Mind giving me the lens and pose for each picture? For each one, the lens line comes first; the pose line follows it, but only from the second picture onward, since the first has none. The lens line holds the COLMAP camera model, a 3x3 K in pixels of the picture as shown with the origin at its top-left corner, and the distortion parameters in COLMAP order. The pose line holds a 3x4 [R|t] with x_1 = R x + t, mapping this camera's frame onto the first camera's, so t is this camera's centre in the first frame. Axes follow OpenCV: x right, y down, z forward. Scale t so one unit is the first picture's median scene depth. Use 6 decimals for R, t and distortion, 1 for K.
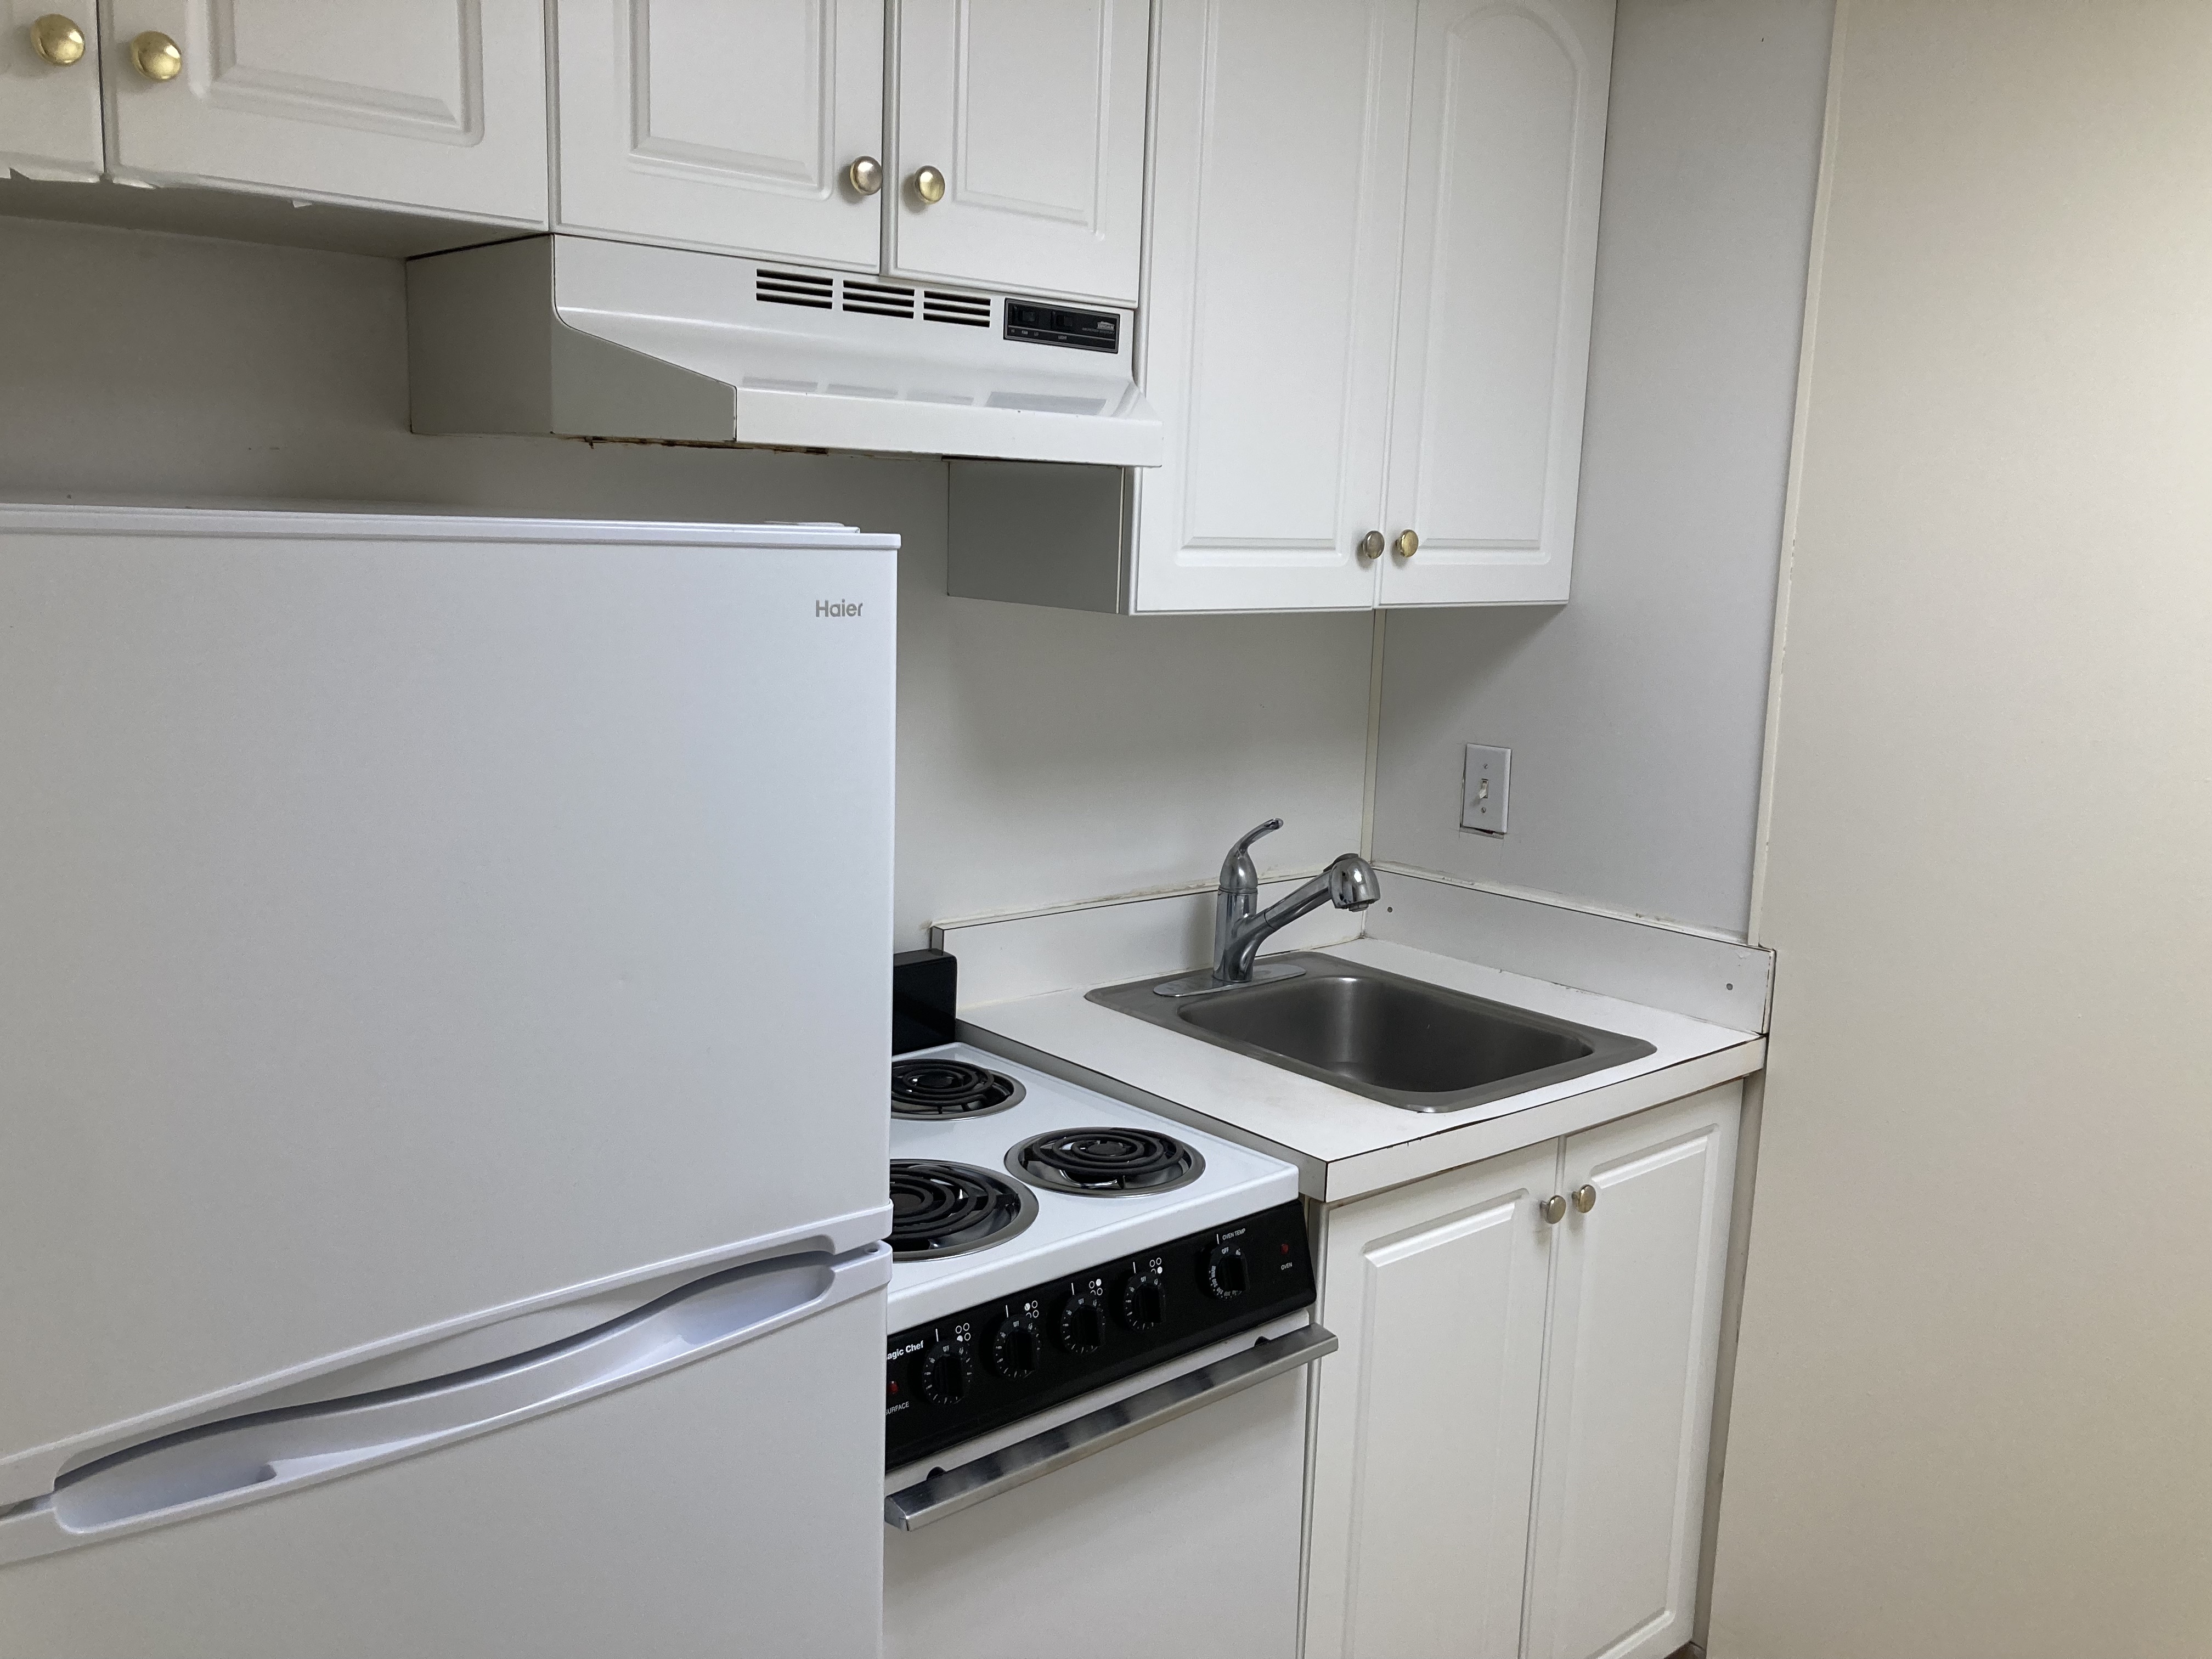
lens RADIAL K [[1825.4, 0, 1110.9], [0, 1825.4, 818.7], [0, 0, 1]] dist [0.231484, -0.681328]
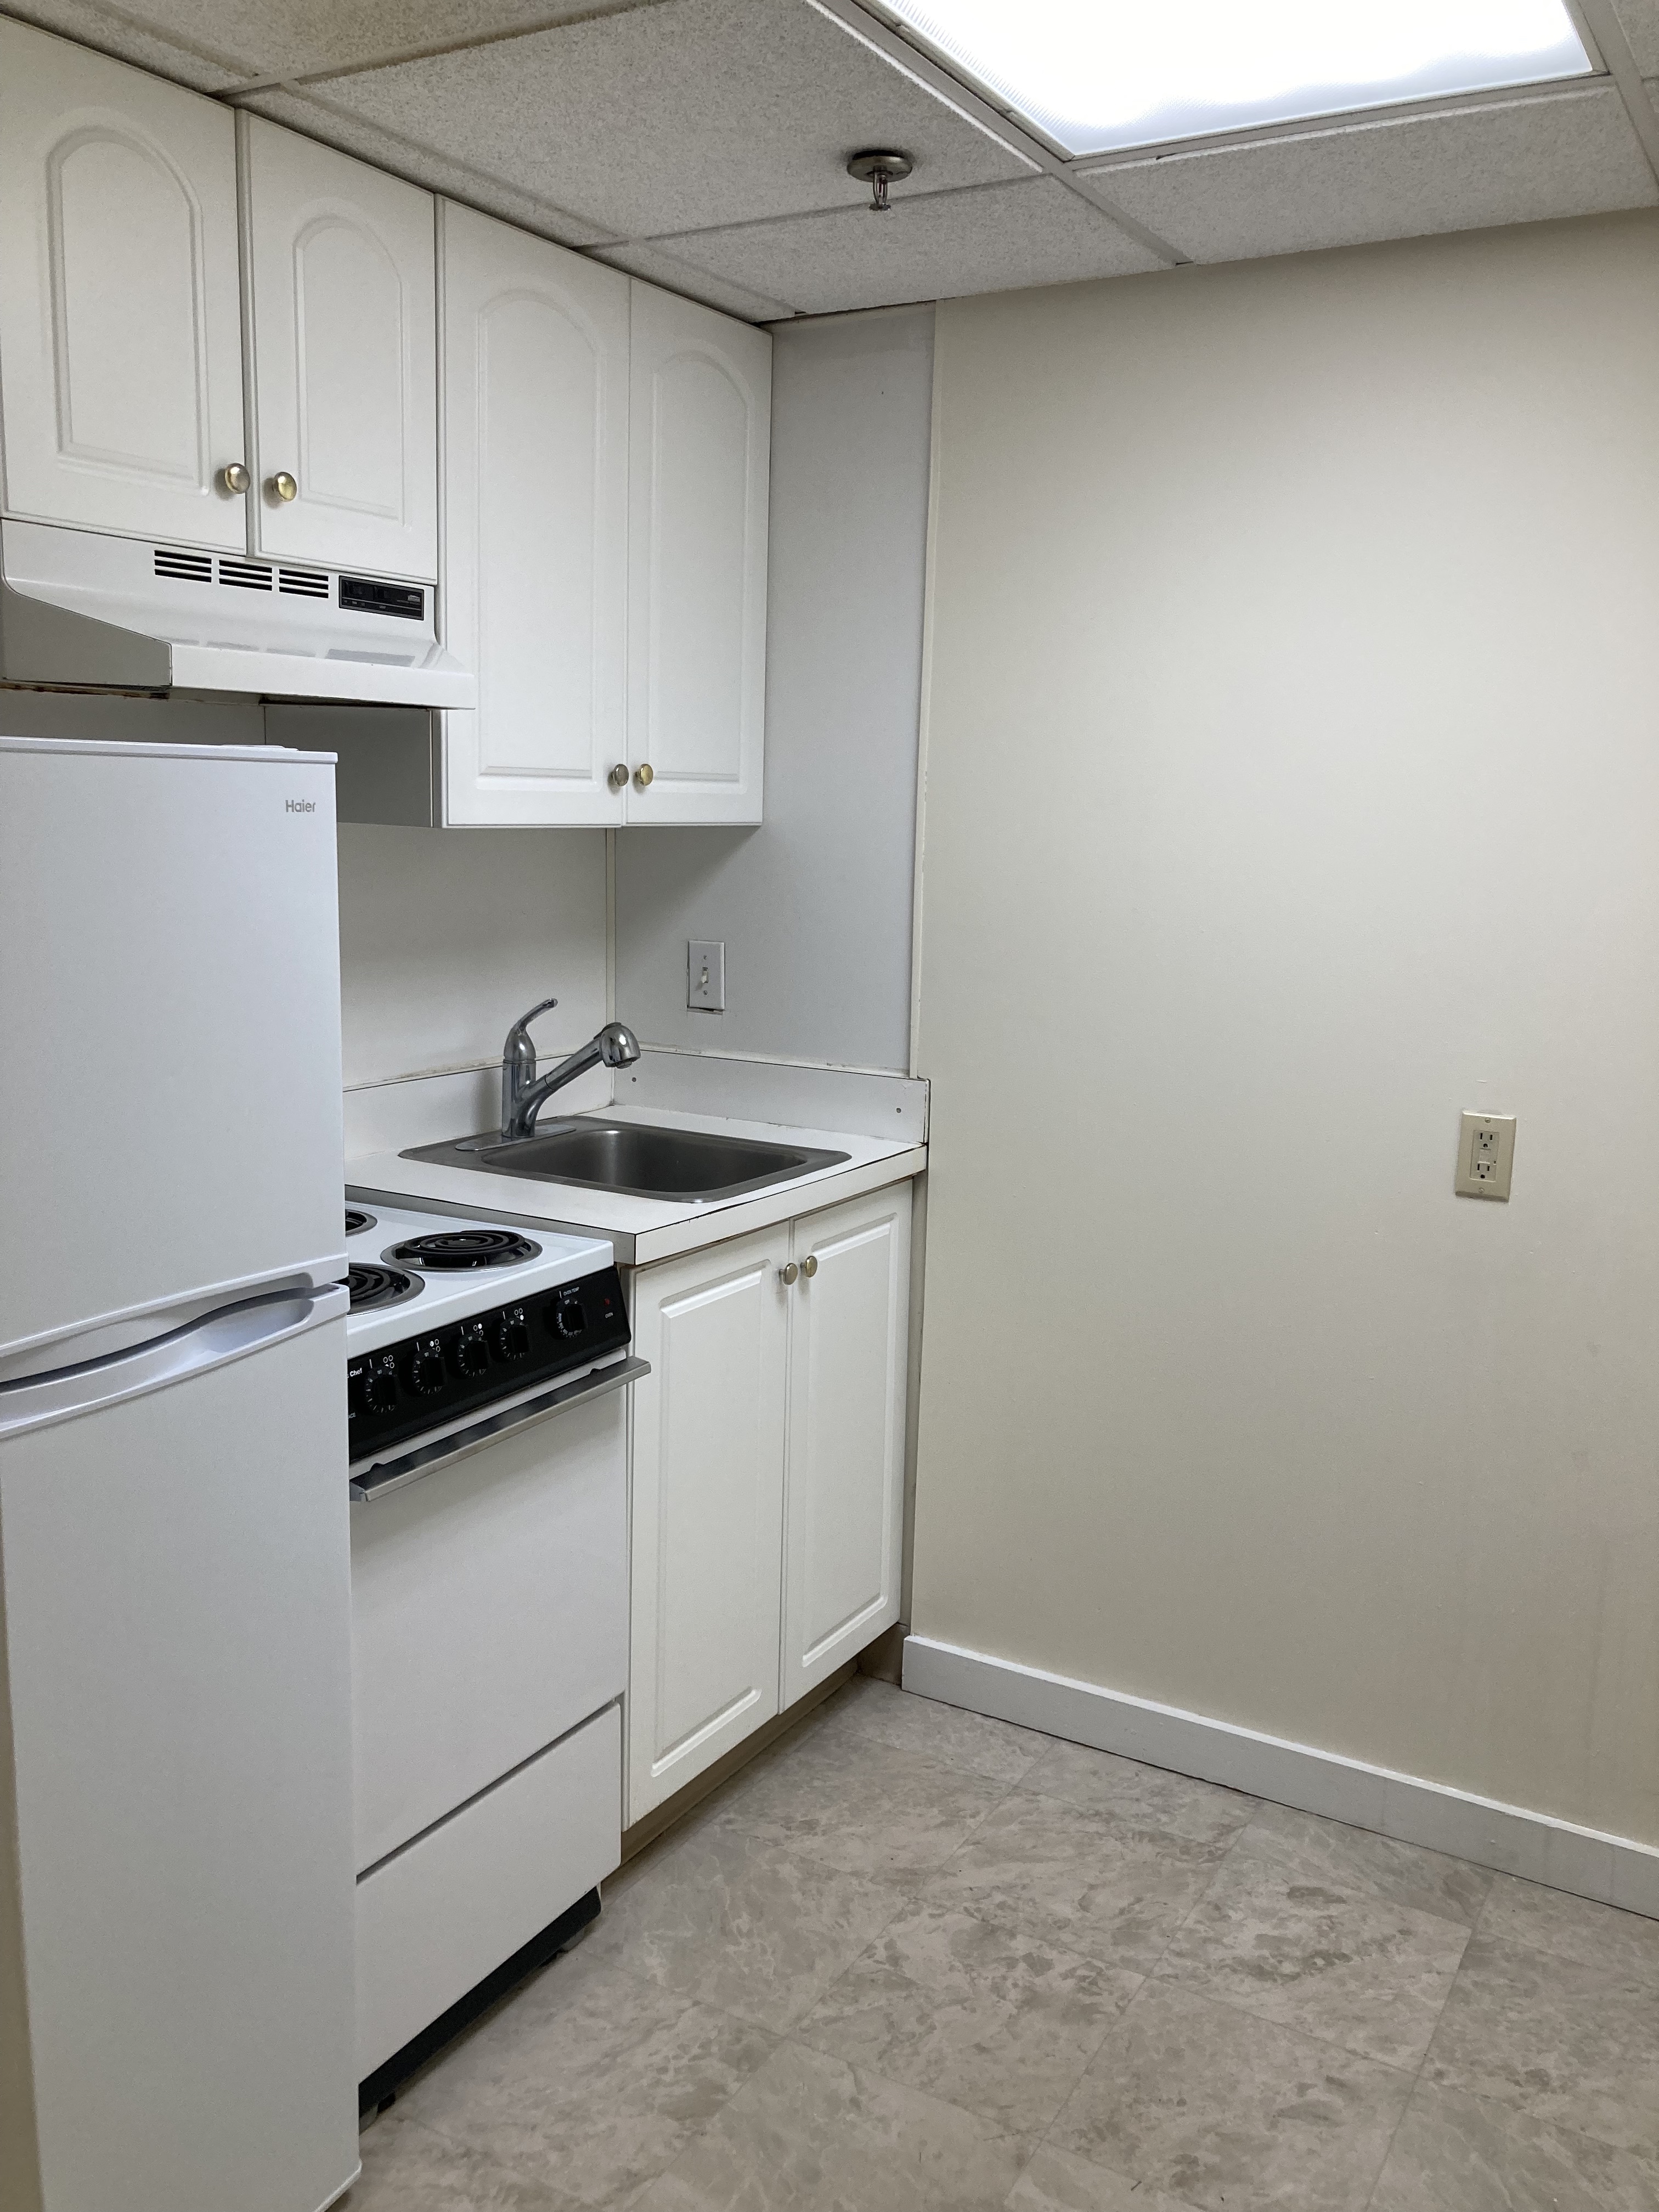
lens RADIAL K [[1828.1, 0, 829.5], [0, 1828.1, 1106.0], [0, 0, 1]] dist [0.026059, 0.003873]
pose [[0.951146, -0.061076, 0.302641, -0.132267], [0.056345, 0.998114, 0.024345, 0.064022], [-0.303557, -0.006103, 0.952794, -0.277538]]
